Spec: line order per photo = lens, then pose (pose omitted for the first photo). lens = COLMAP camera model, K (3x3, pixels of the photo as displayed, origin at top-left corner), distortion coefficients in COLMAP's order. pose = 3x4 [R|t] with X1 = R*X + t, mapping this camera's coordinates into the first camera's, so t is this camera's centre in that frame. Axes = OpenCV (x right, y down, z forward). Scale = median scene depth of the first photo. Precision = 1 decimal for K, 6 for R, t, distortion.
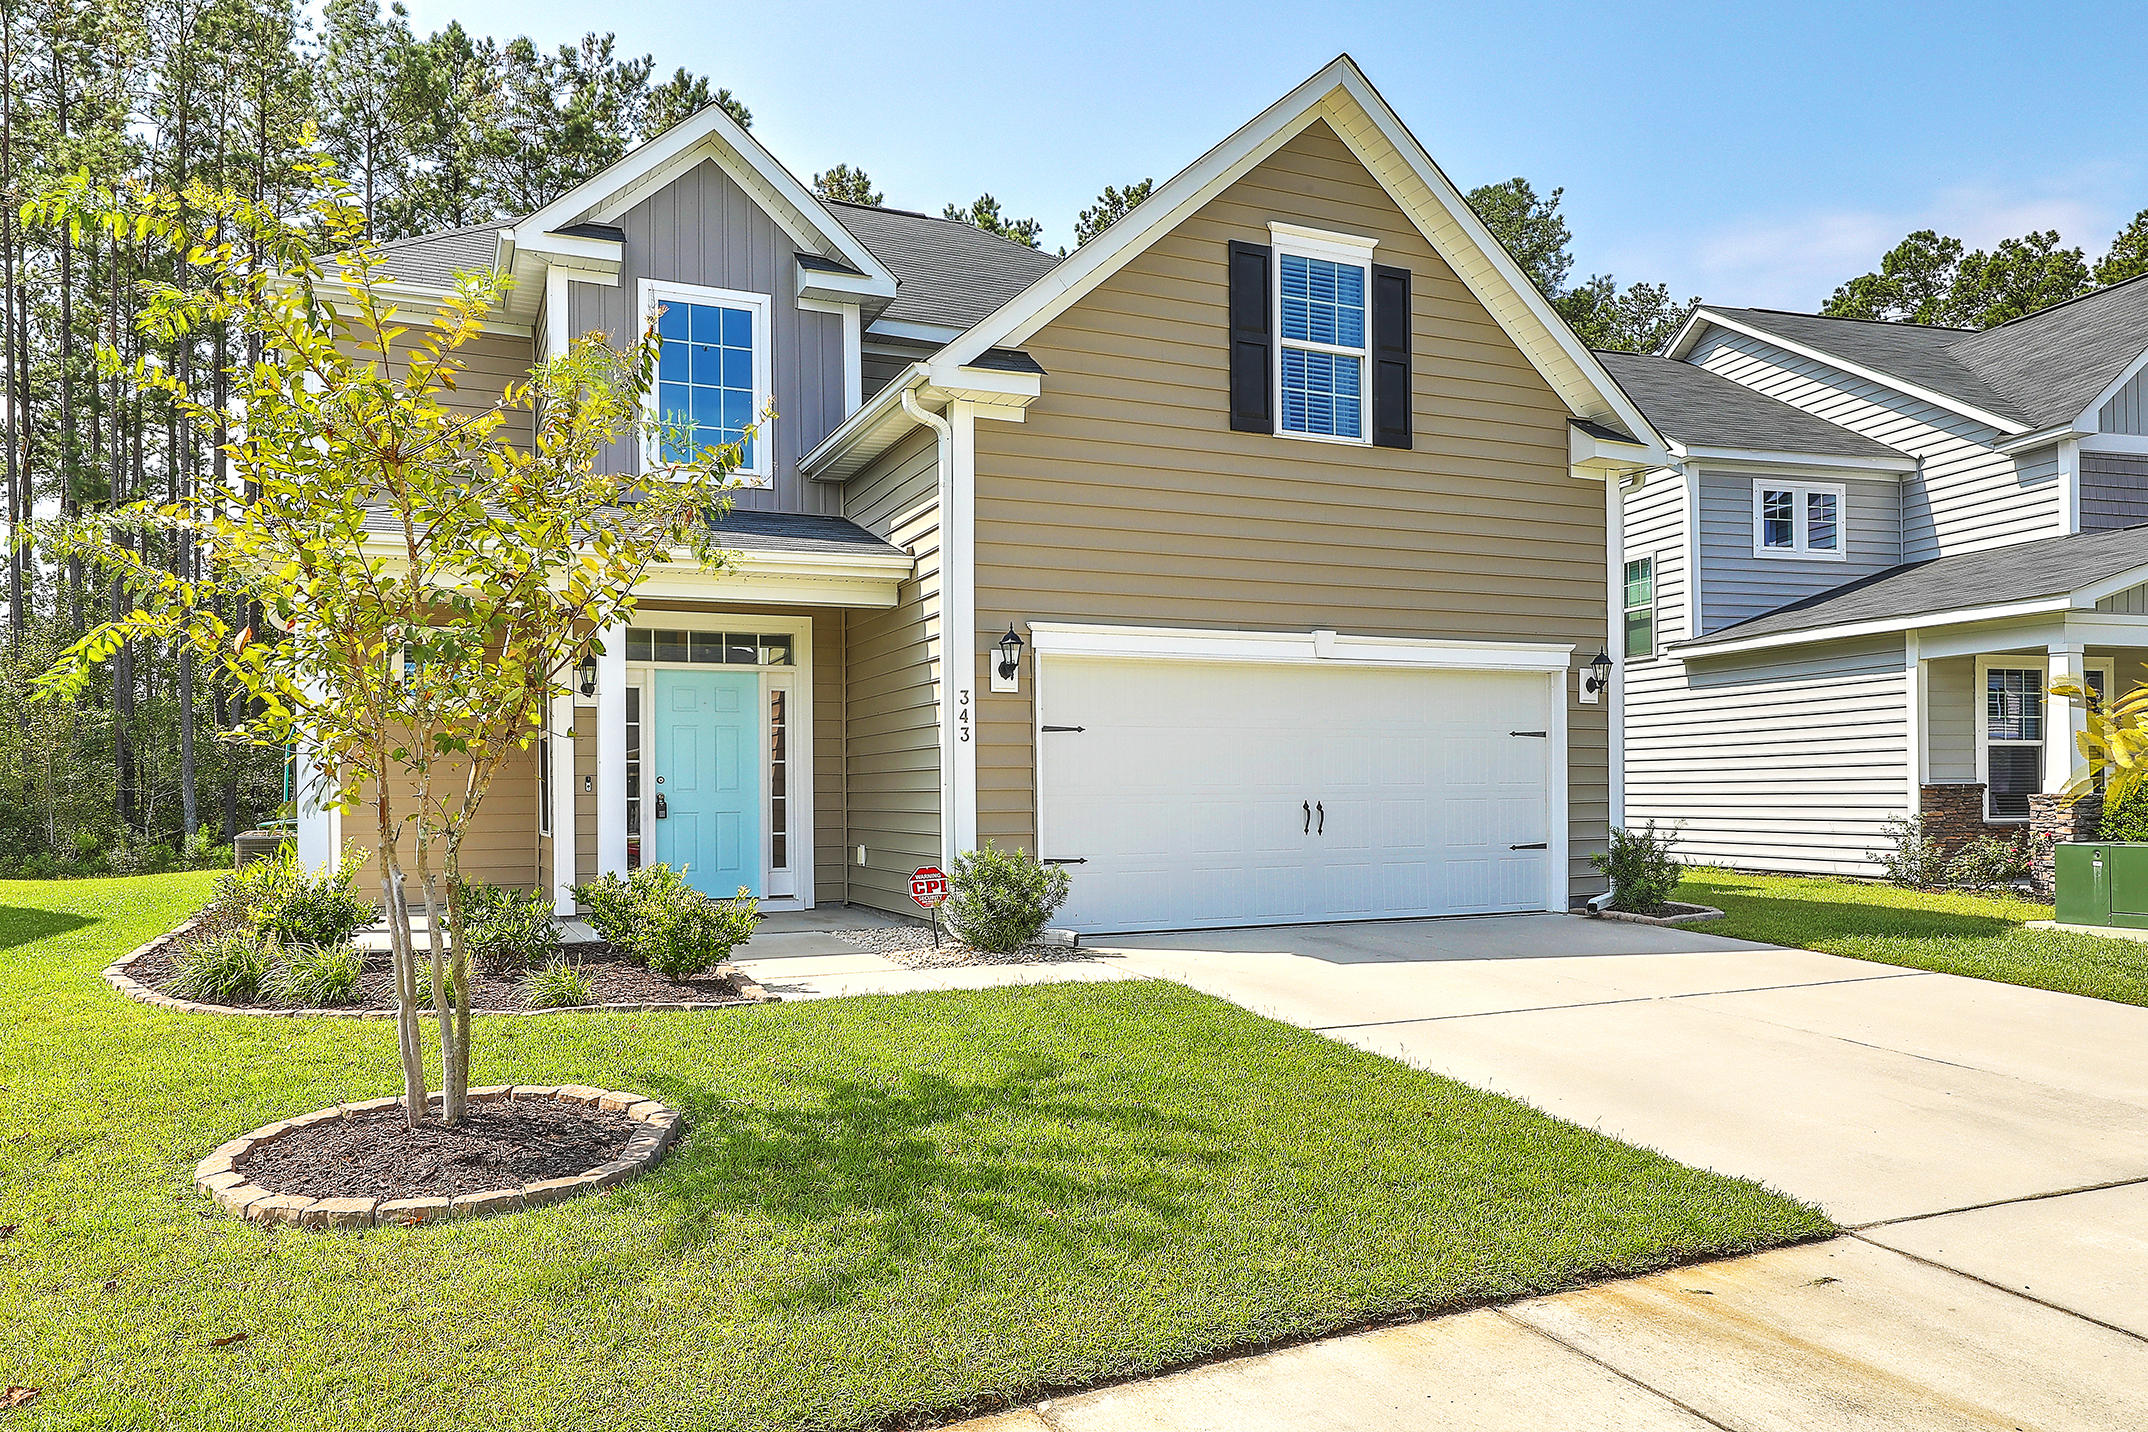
lens RADIAL K [[1488.4, 0, 1184.2], [0, 1488.4, 815.3], [0, 0, 1]] dist [0.034453, -0.003028]
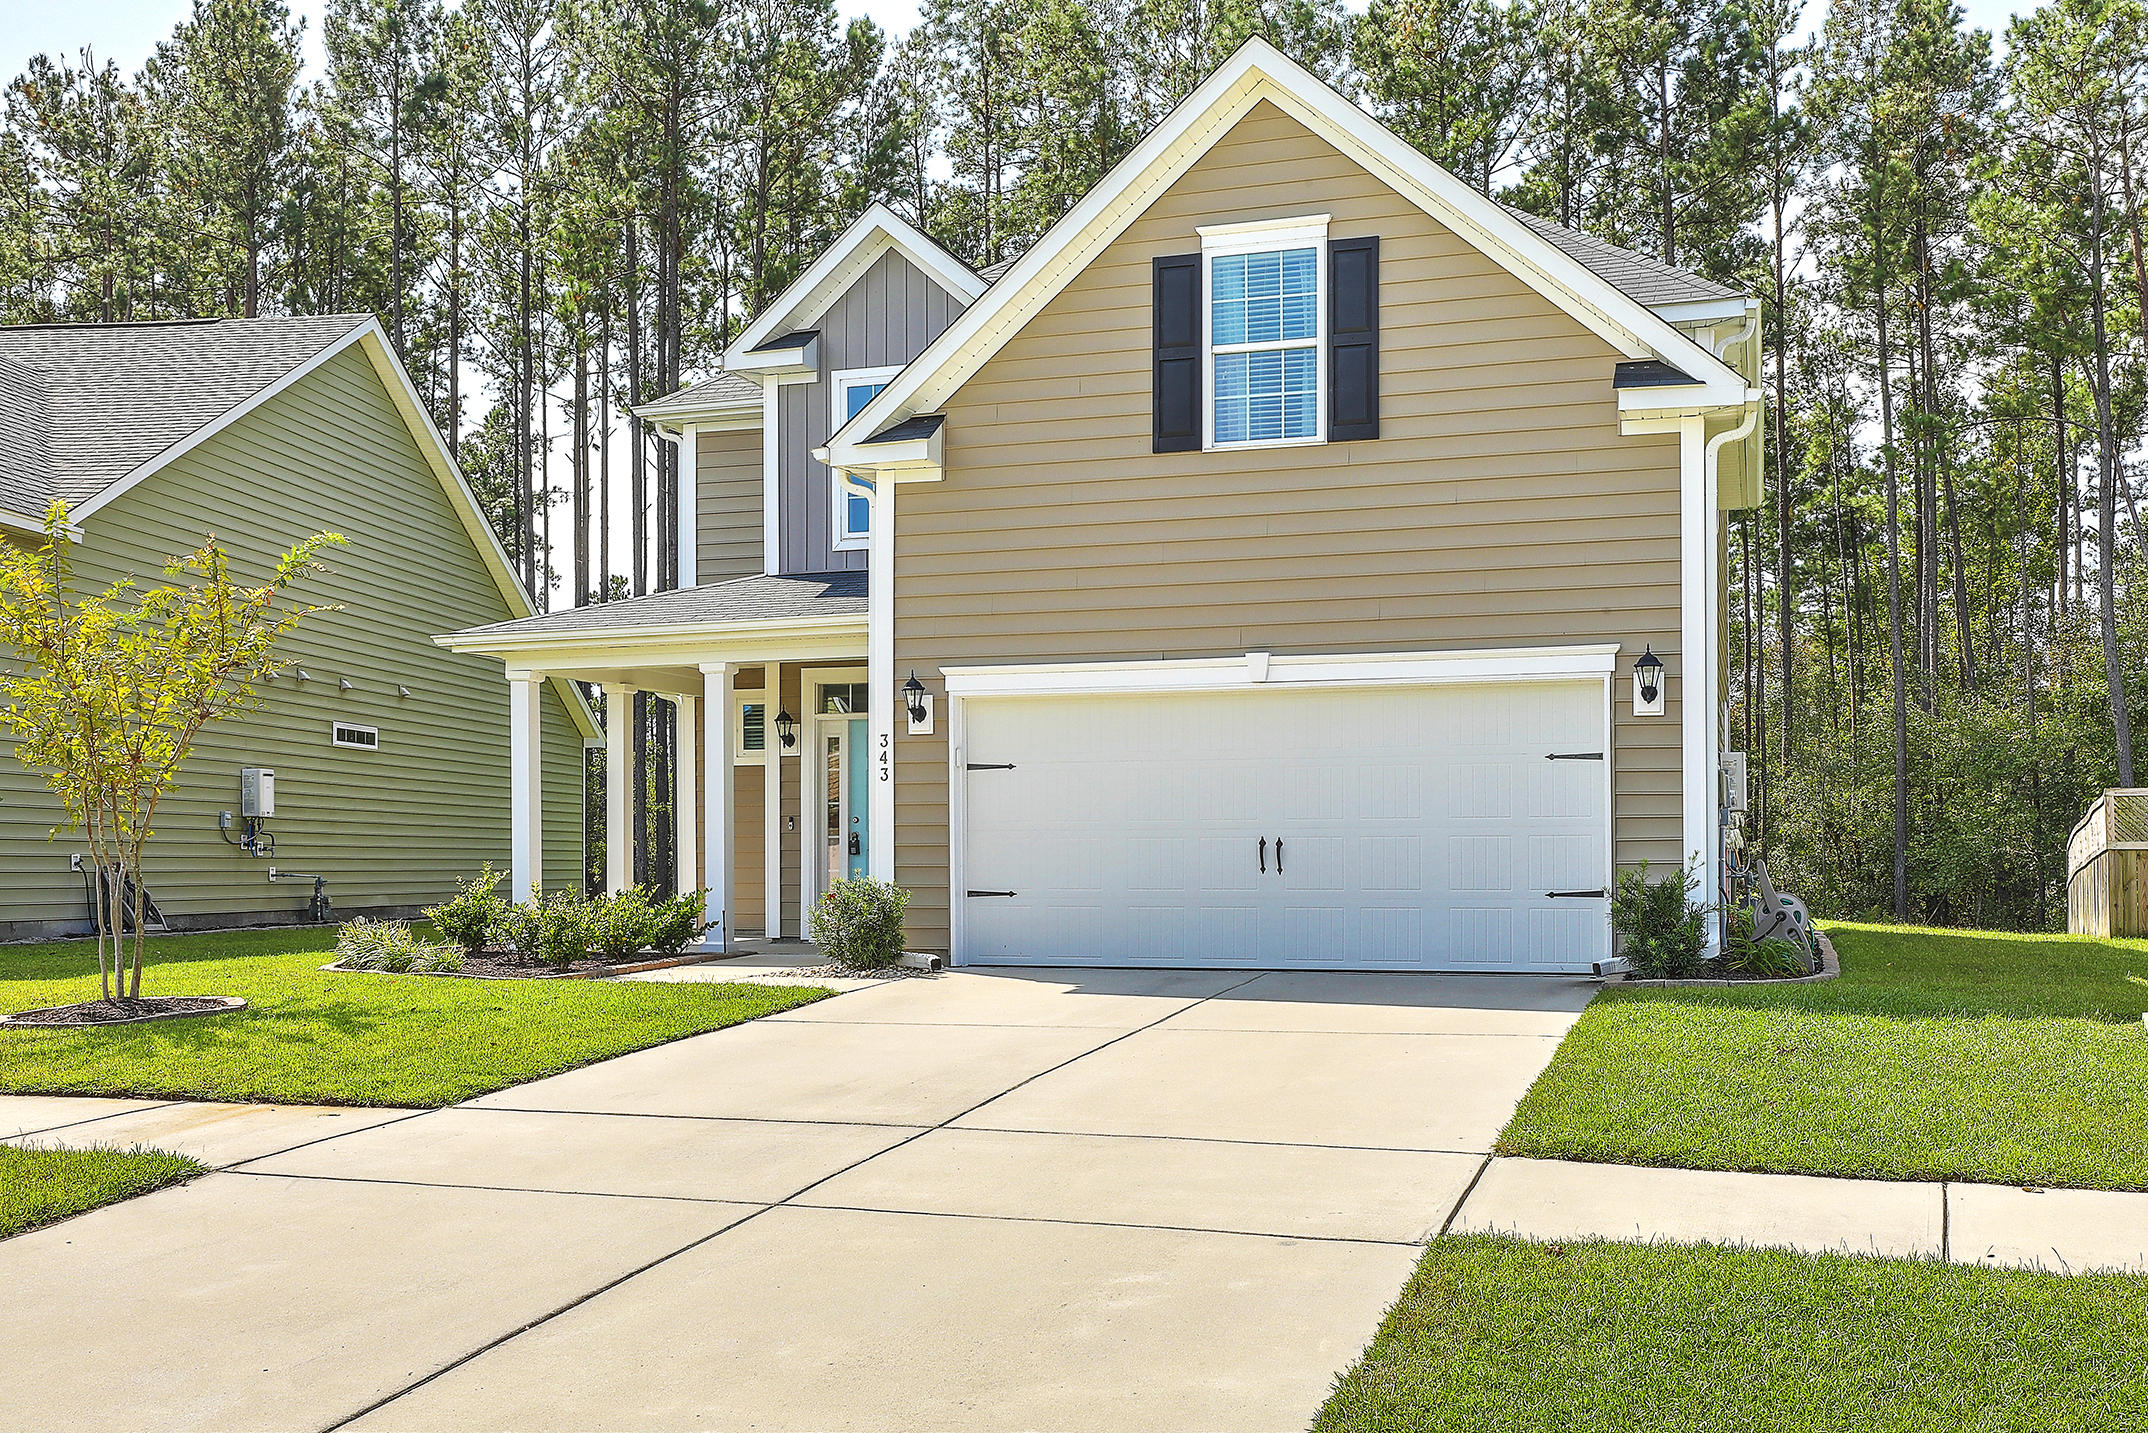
lens RADIAL K [[2148.6, 0, 1079.7], [0, 2148.6, 930.1], [0, 0, 1]] dist [0.004677, 0.049704]
pose [[0.733948, 0.028001, -0.678629, 0.900907], [-0.013728, 0.999557, 0.026395, 0.014451], [0.679067, -0.010056, 0.734007, -0.057228]]
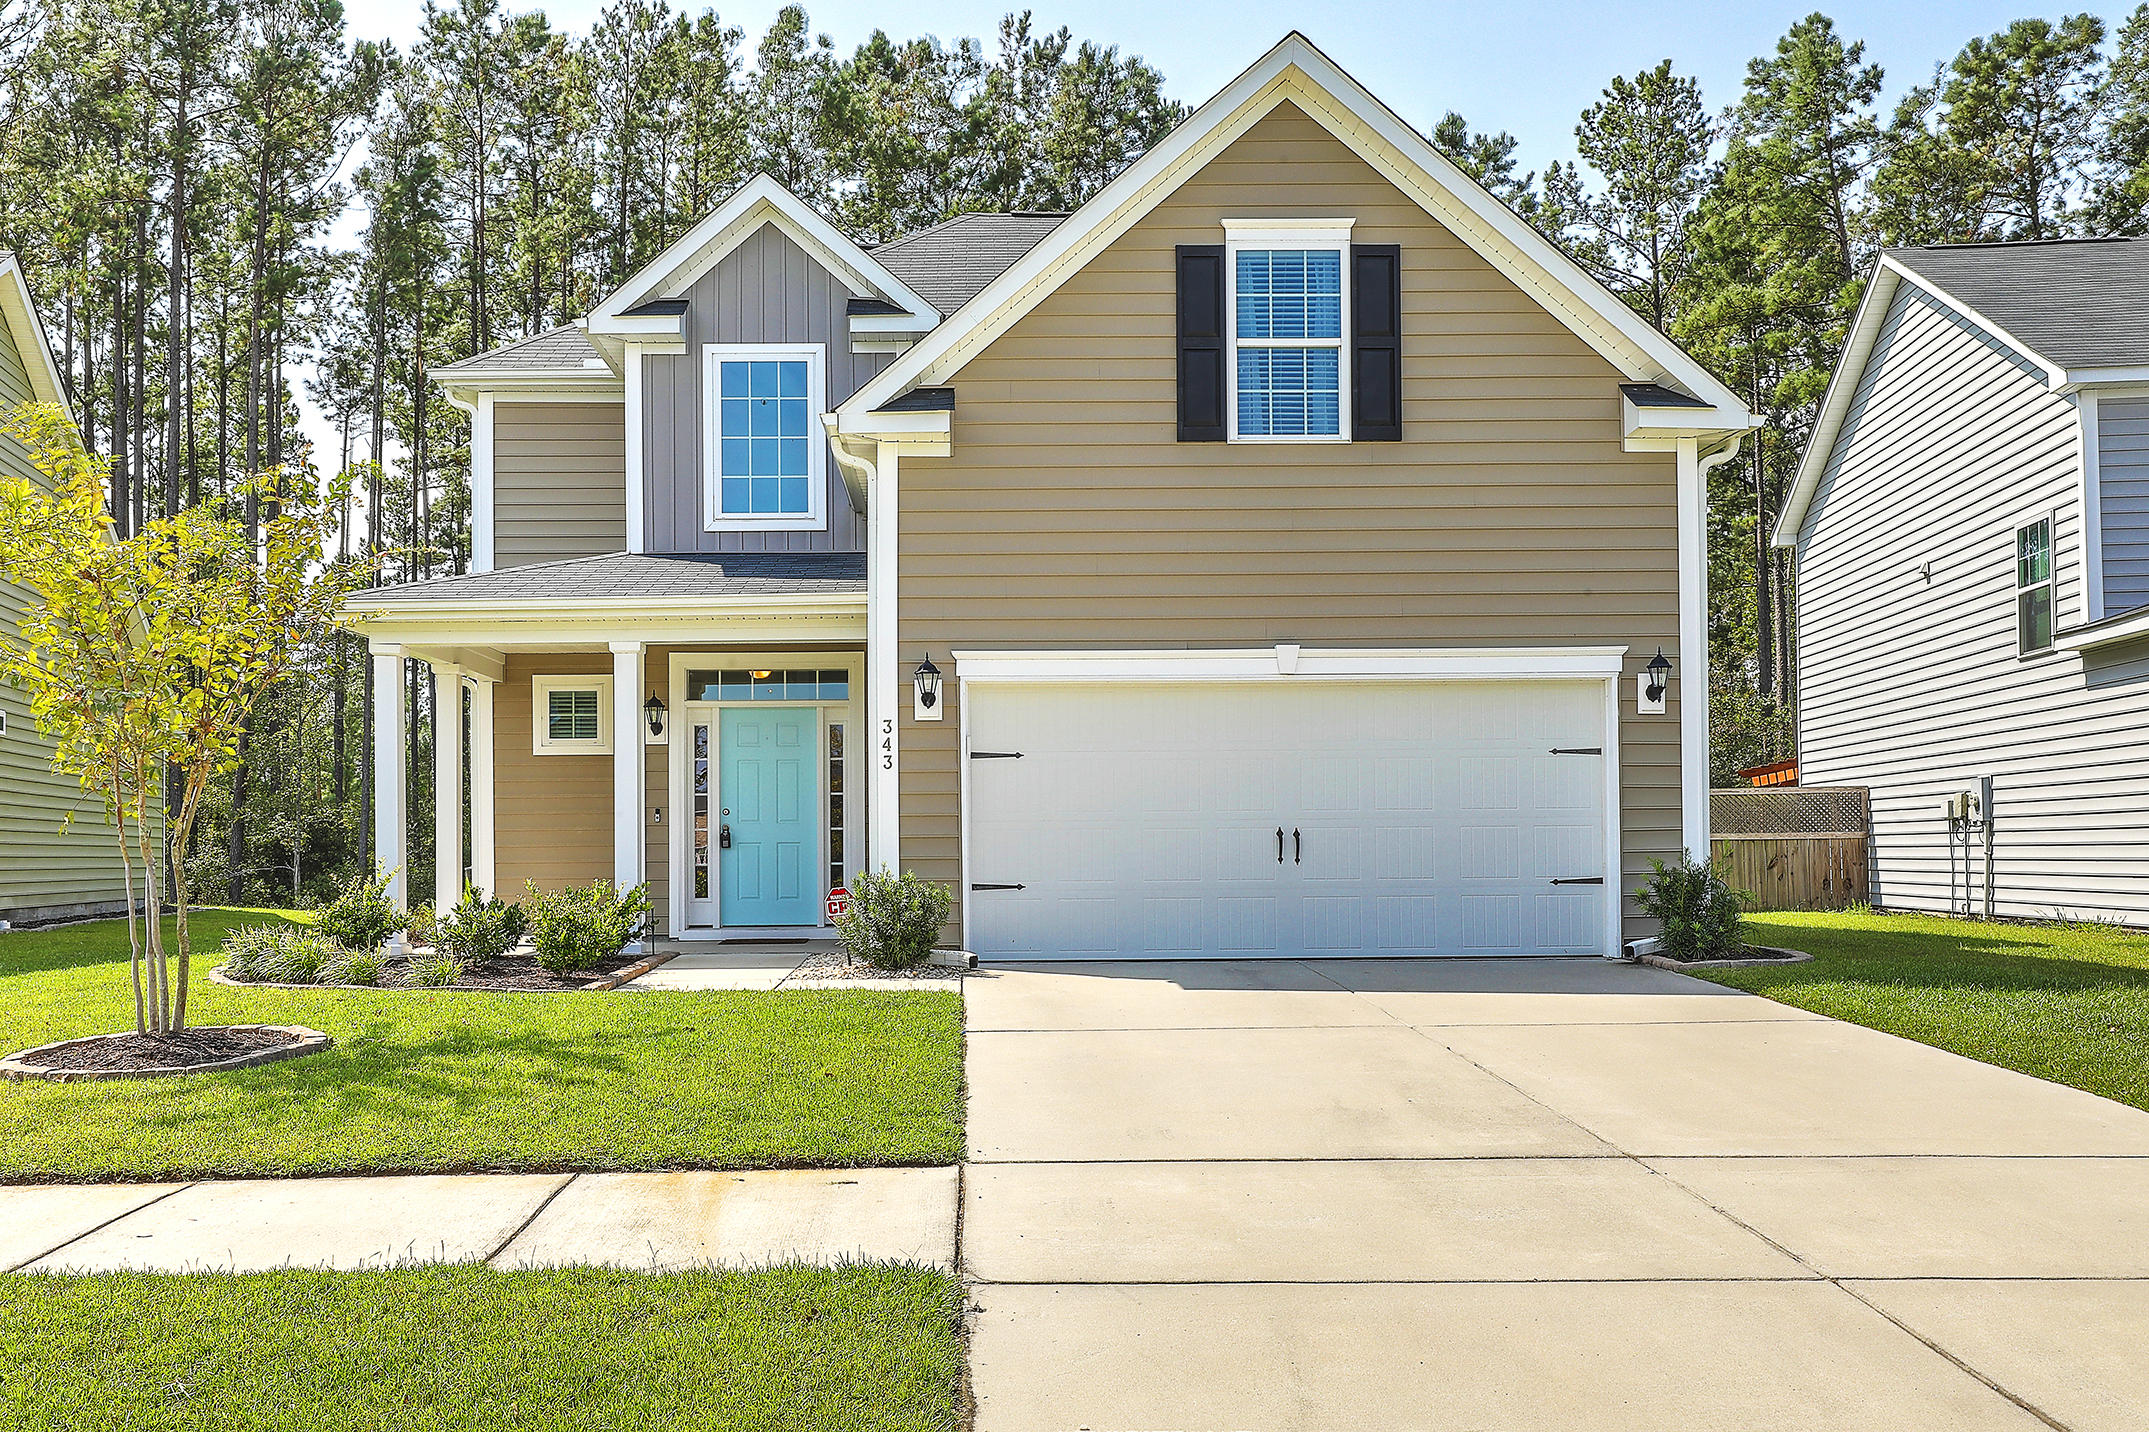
lens RADIAL K [[1856.4, 0, 1071.8], [0, 1856.4, 878.0], [0, 0, 1]] dist [0.019197, -0.014060]
pose [[0.918458, 0.005961, -0.395474, 0.420490], [-0.005354, 0.999982, 0.002638, 0.019500], [0.395483, -0.000305, 0.918473, -0.121266]]
